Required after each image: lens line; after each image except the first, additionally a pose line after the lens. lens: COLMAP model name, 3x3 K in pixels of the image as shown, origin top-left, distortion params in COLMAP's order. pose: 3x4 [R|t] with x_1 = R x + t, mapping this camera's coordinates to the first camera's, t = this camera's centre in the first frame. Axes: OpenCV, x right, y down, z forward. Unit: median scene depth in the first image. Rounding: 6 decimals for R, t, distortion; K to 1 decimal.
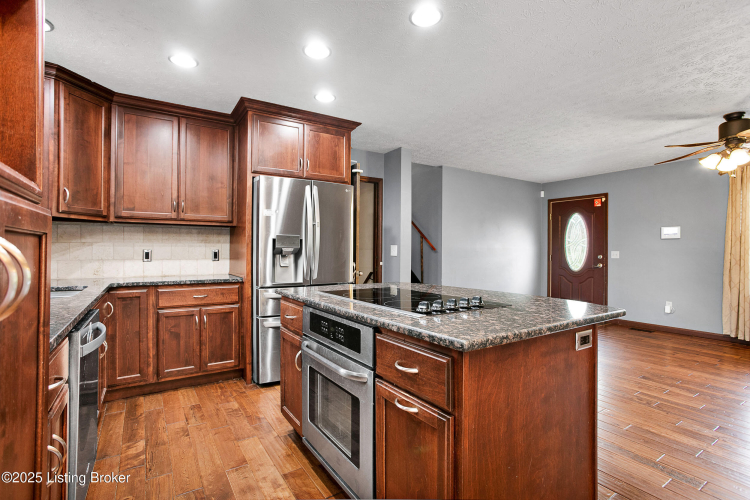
lens RADIAL K [[362.1, 0, 374.5], [0, 362.1, 250.8], [0, 0, 1]] dist [-0.002788, -0.000142]
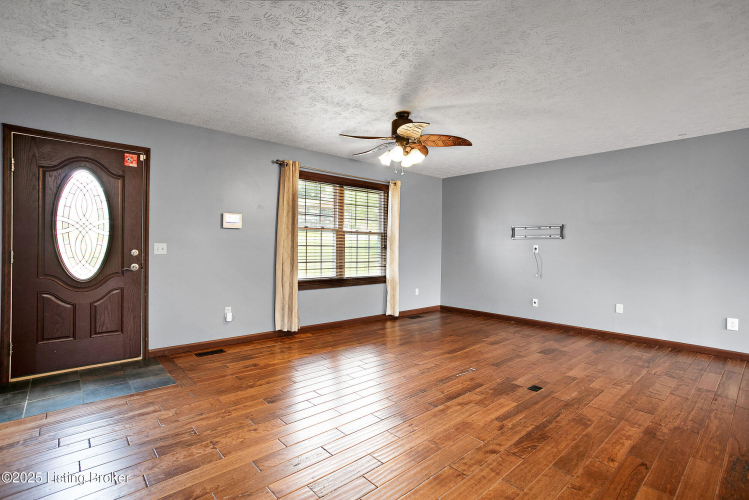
lens RADIAL K [[361.6, 0, 373.5], [0, 361.6, 247.1], [0, 0, 1]] dist [-0.002788, -0.000142]
pose [[-0.150196, 0.003569, 0.988650, -0.018518], [-0.004736, 0.999979, -0.004329, 0.008393], [-0.988645, -0.005333, -0.150176, 0.711749]]
